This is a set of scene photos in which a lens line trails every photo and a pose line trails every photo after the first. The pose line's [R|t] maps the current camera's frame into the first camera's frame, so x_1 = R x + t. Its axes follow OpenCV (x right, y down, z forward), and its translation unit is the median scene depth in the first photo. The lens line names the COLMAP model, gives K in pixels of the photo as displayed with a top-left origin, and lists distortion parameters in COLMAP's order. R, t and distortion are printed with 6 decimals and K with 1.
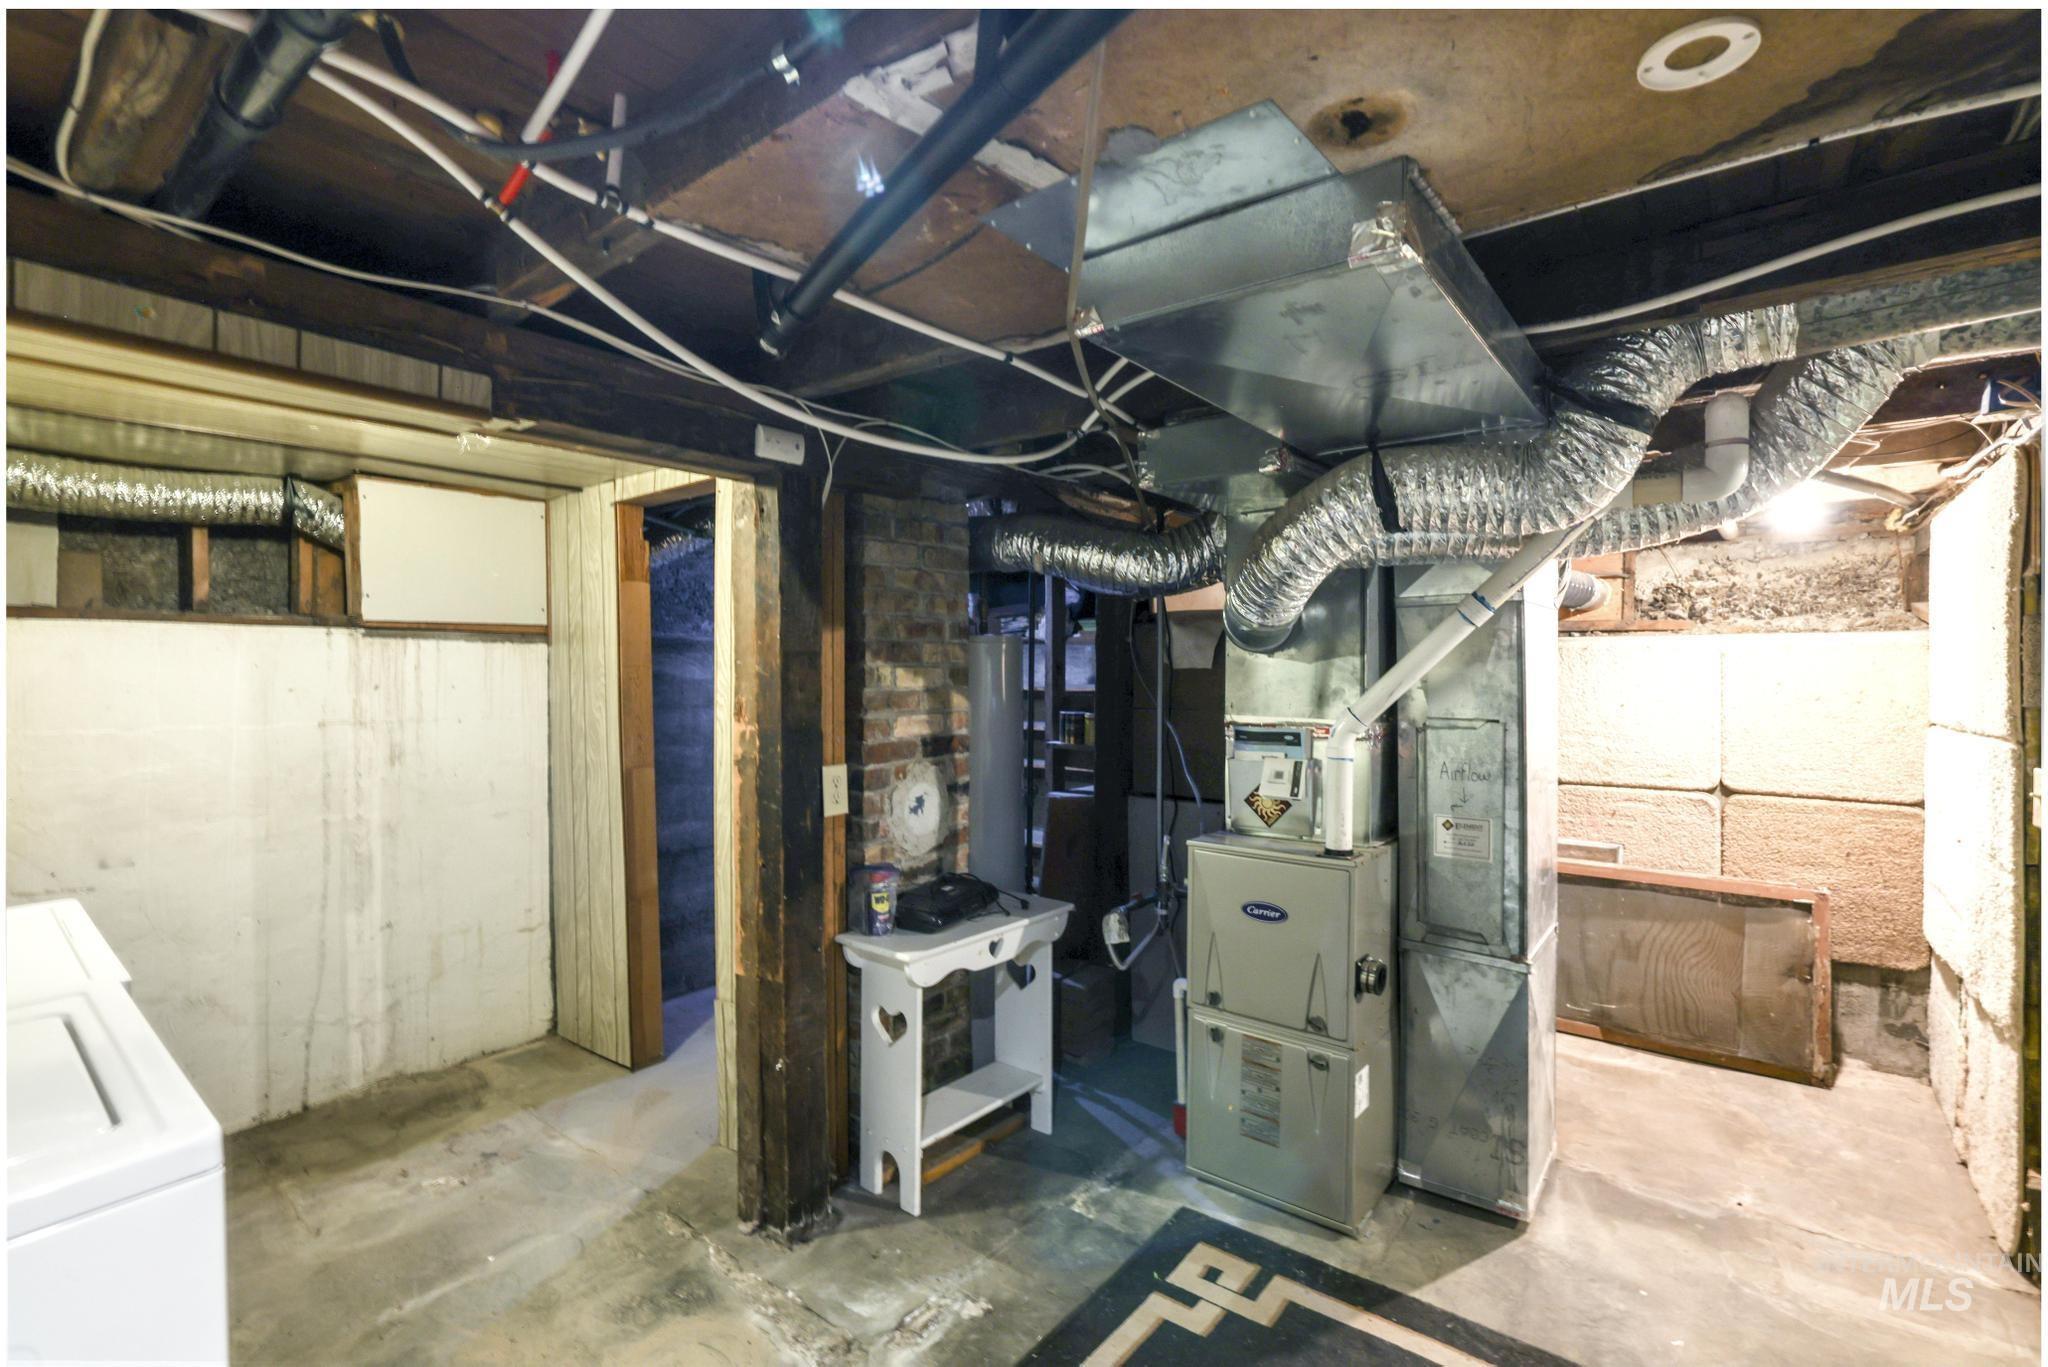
lens RADIAL K [[934.1, 0, 1017.0], [0, 934.1, 687.4], [0, 0, 1]] dist [-0.003339, 0.000621]
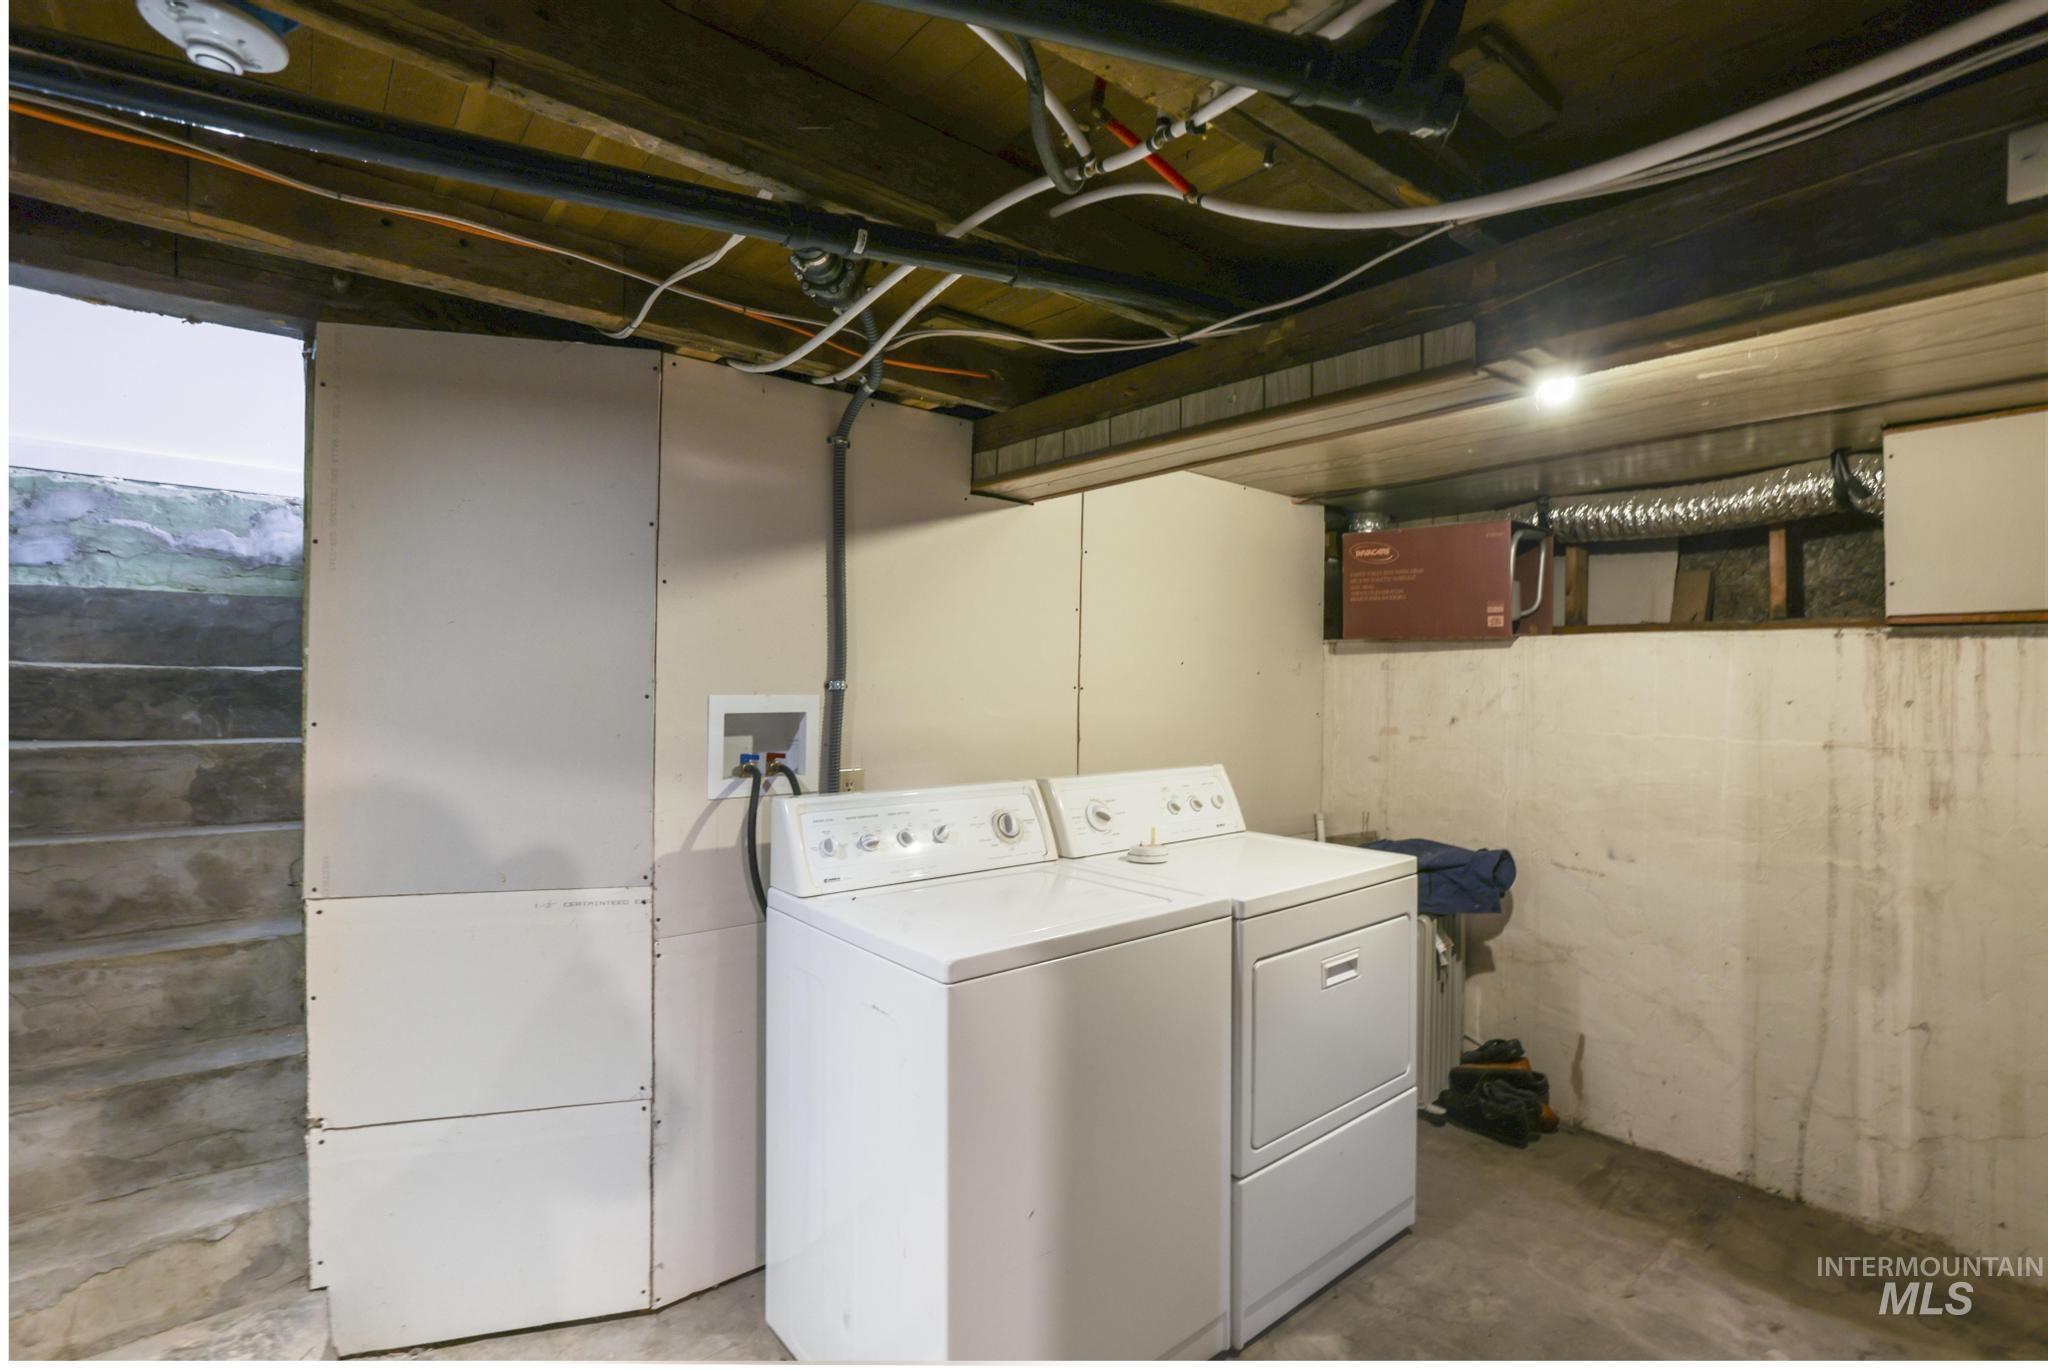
lens RADIAL K [[934.1, 0, 1019.2], [0, 934.1, 674.1], [0, 0, 1]] dist [-0.003339, 0.000621]
pose [[-0.208269, -0.007665, -0.978041, 0.204808], [-0.037372, 0.999301, 0.000126, 0.002911], [0.977357, 0.036578, -0.208410, 0.458831]]
